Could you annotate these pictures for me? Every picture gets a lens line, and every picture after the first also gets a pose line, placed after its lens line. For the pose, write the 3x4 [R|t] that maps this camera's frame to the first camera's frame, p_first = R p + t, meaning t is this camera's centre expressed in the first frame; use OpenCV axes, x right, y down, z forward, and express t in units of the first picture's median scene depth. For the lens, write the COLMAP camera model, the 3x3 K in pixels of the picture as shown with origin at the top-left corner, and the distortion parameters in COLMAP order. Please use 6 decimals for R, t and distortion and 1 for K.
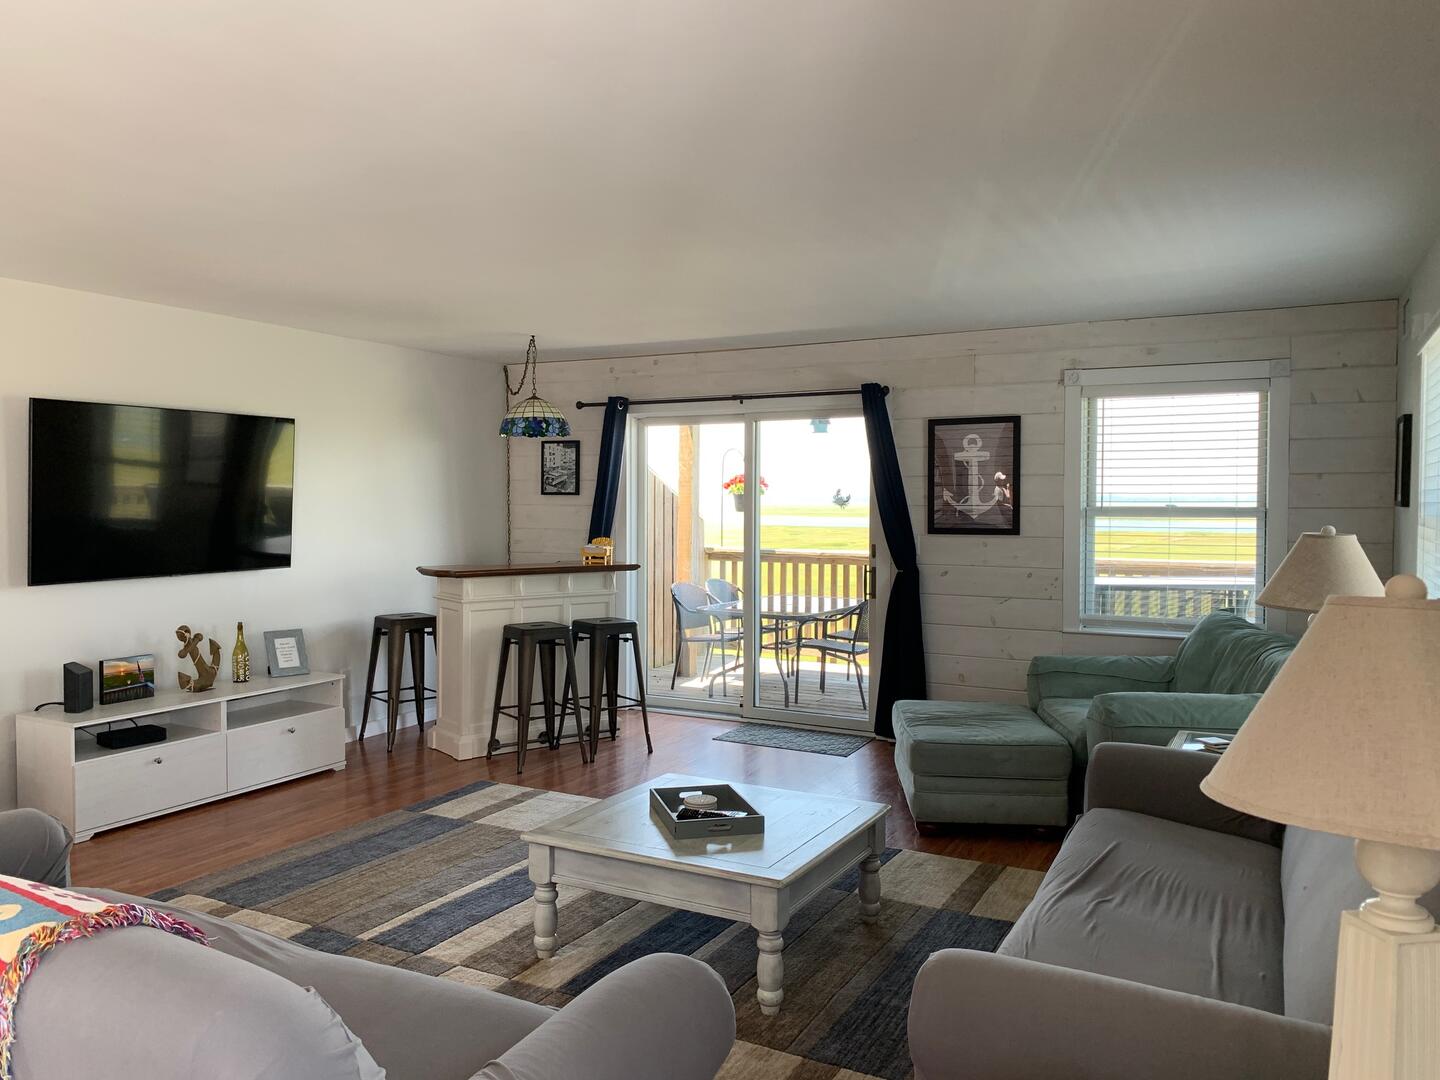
lens RADIAL K [[1080.4, 0, 711.9], [0, 1080.4, 537.6], [0, 0, 1]] dist [0.072907, -0.044113]
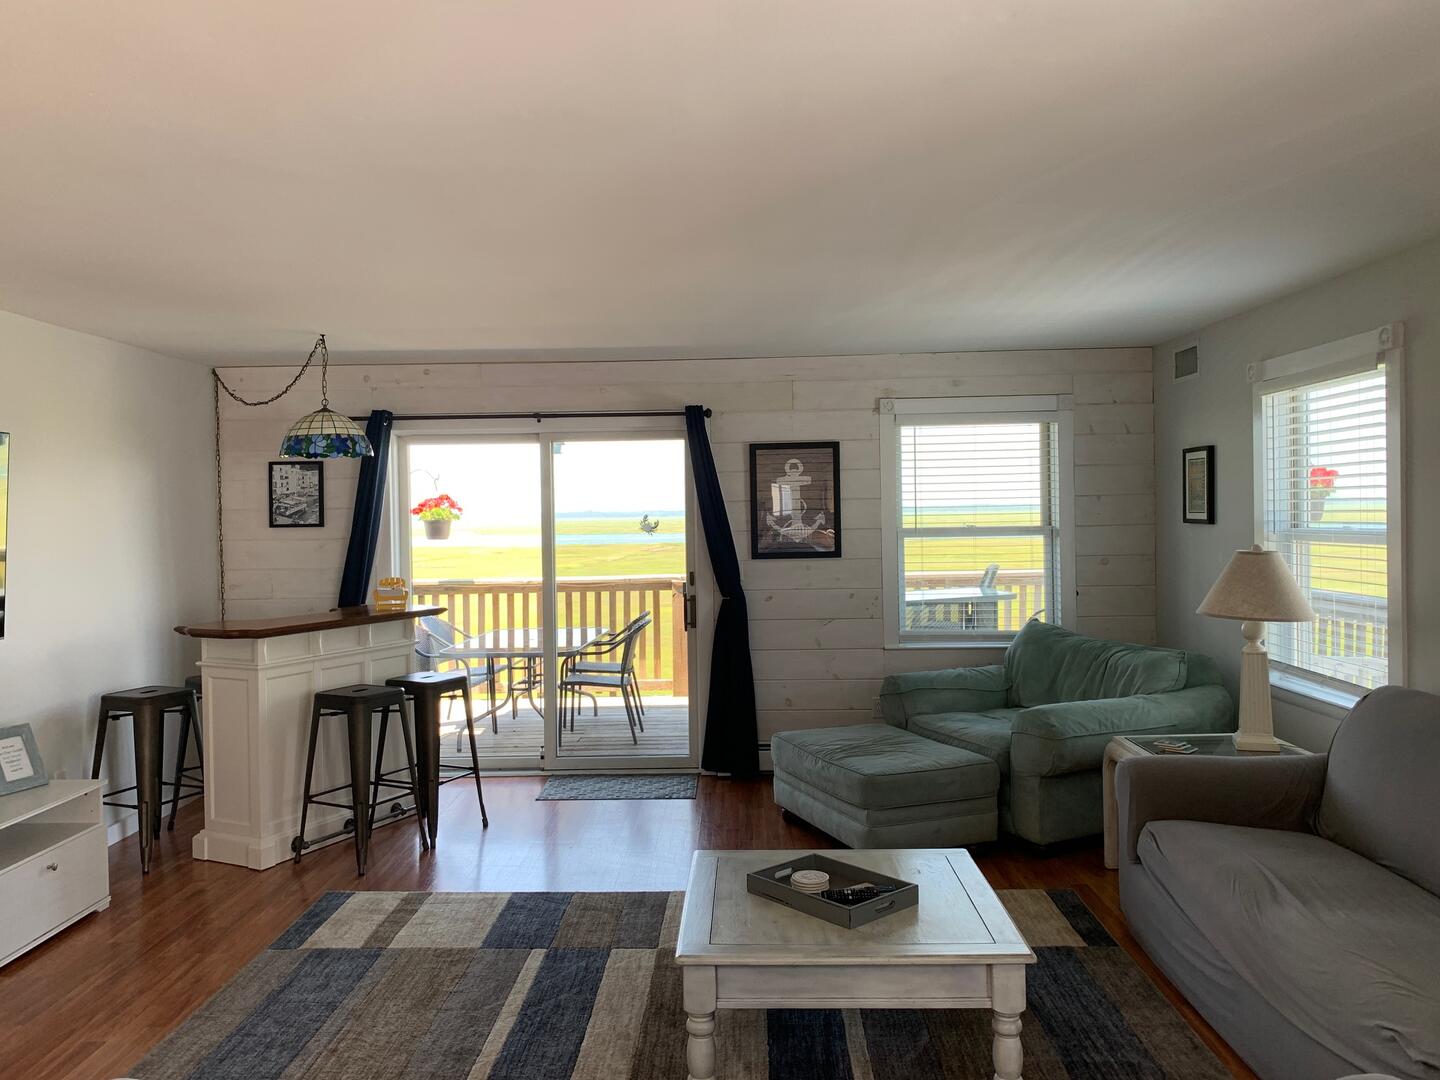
lens RADIAL K [[1080.4, 0, 721.6], [0, 1080.4, 535.2], [0, 0, 1]] dist [0.072907, -0.044113]
pose [[0.900166, -0.025292, 0.434812, -0.259416], [0.034123, 0.999339, -0.012515, -0.014446], [-0.434208, 0.026102, 0.900434, 0.132921]]
